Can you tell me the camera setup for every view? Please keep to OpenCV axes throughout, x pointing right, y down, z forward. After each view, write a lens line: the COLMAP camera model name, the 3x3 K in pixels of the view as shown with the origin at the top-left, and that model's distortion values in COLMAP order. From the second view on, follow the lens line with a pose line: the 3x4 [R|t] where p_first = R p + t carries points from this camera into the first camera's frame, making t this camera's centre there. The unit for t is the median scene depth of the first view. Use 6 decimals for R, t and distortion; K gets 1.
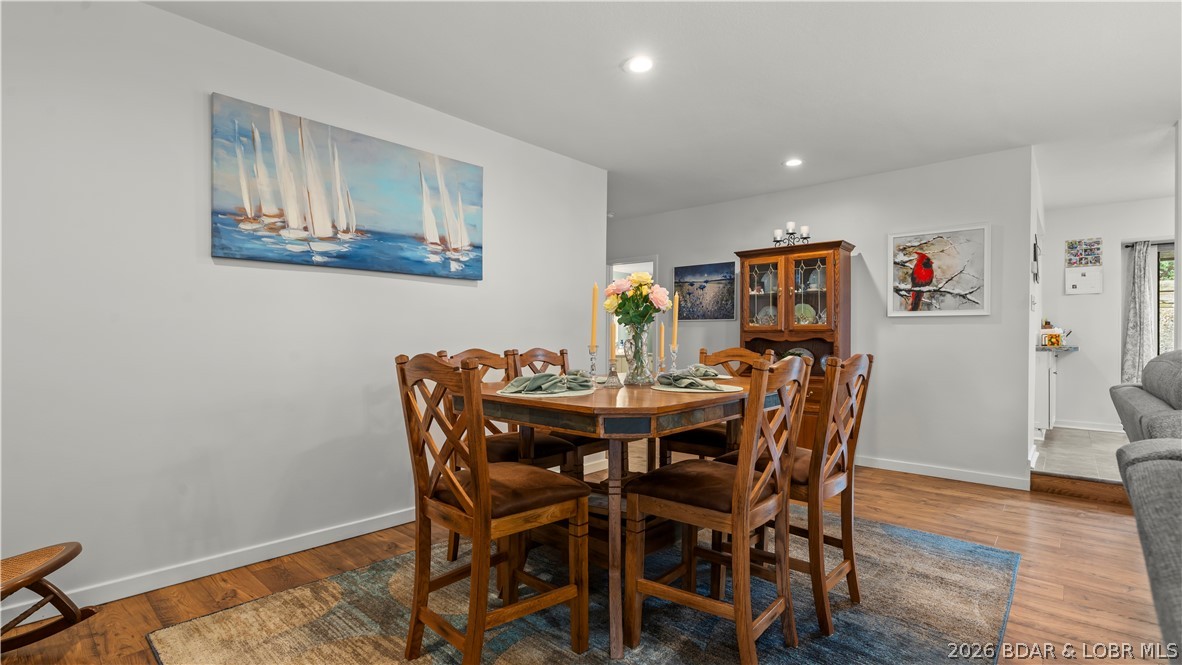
lens RADIAL K [[534.6, 0, 595.8], [0, 534.6, 337.2], [0, 0, 1]] dist [-0.007651, 0.001099]
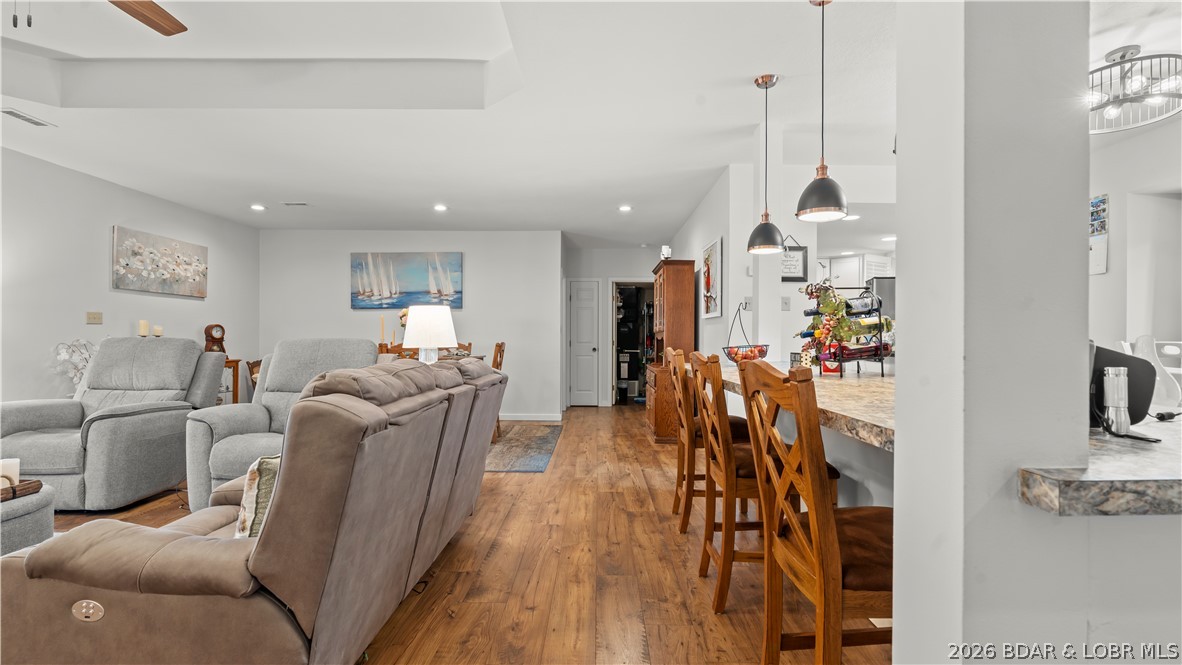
lens RADIAL K [[534.6, 0, 595.8], [0, 534.6, 337.2], [0, 0, 1]] dist [-0.007651, 0.001099]
pose [[0.664567, -0.002313, -0.747225, 1.614913], [-0.000822, 0.999992, -0.003827, 0.009594], [0.747228, 0.003158, 0.664560, 0.039998]]
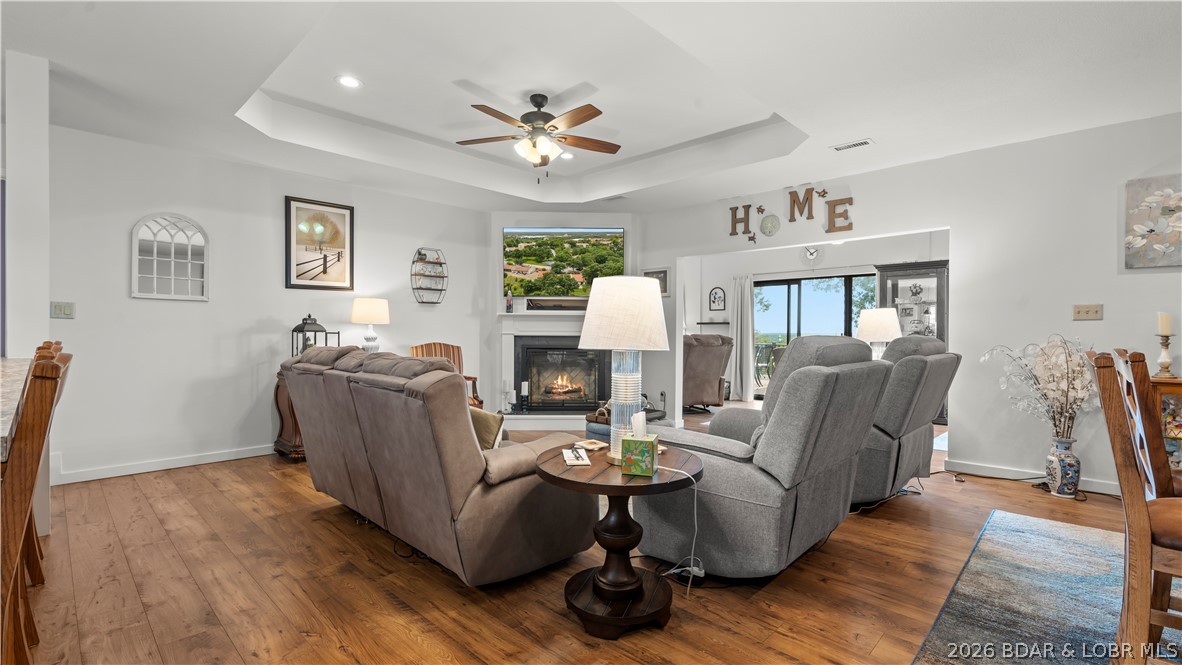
lens RADIAL K [[528.2, 0, 594.1], [0, 528.2, 336.2], [0, 0, 1]] dist [-0.015676, 0.005868]
pose [[-0.999521, -0.010258, 0.029207, 0.694106], [-0.010090, 0.999932, 0.005861, 0.007394], [-0.029265, 0.005563, -0.999556, 1.037302]]
